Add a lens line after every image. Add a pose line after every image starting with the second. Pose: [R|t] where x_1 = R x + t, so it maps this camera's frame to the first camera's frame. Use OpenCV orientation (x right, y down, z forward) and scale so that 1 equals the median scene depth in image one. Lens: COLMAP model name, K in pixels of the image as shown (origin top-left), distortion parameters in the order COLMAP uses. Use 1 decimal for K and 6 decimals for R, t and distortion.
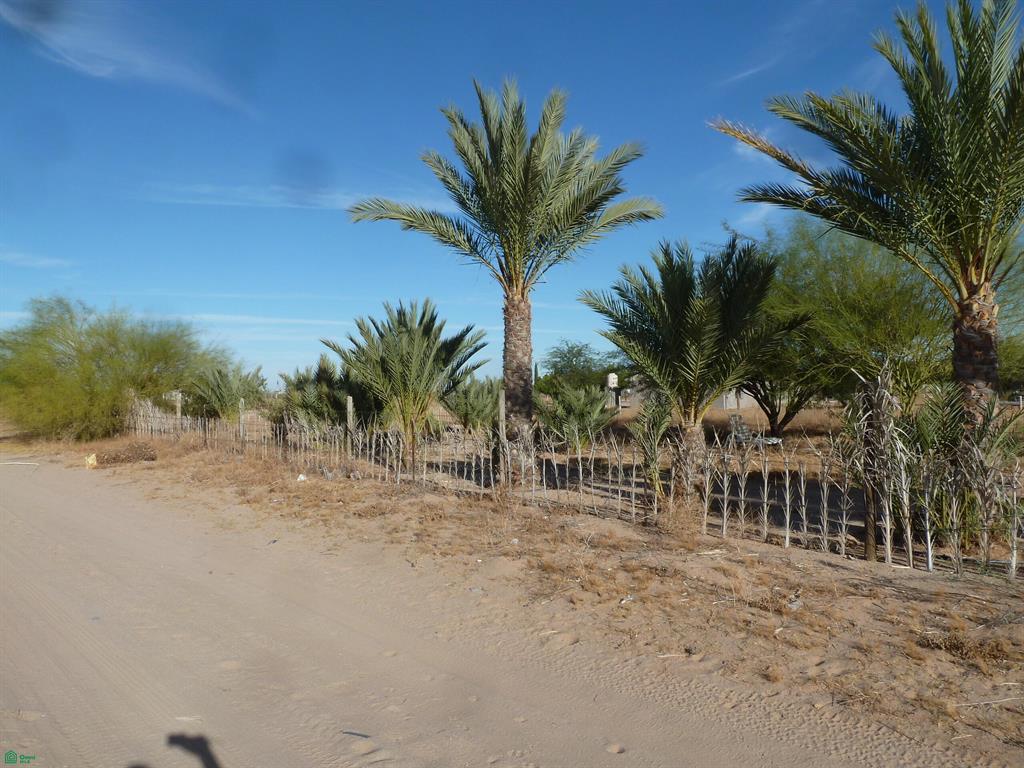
lens RADIAL K [[745.4, 0, 505.7], [0, 745.4, 347.0], [0, 0, 1]] dist [-0.007982, 0.010181]
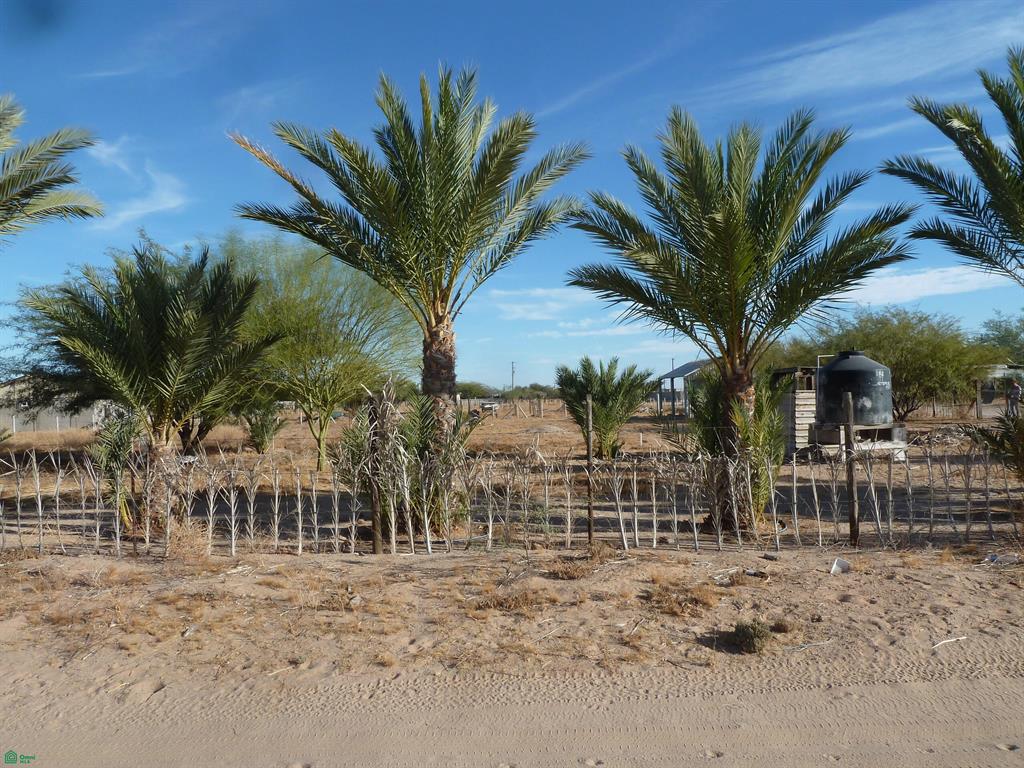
lens RADIAL K [[745.4, 0, 505.7], [0, 745.4, 347.0], [0, 0, 1]] dist [-0.007982, 0.010181]
pose [[0.728110, 0.036554, 0.684485, -0.153965], [-0.021173, 0.999300, -0.030844, 0.004218], [-0.685133, 0.007966, 0.728374, 0.040407]]
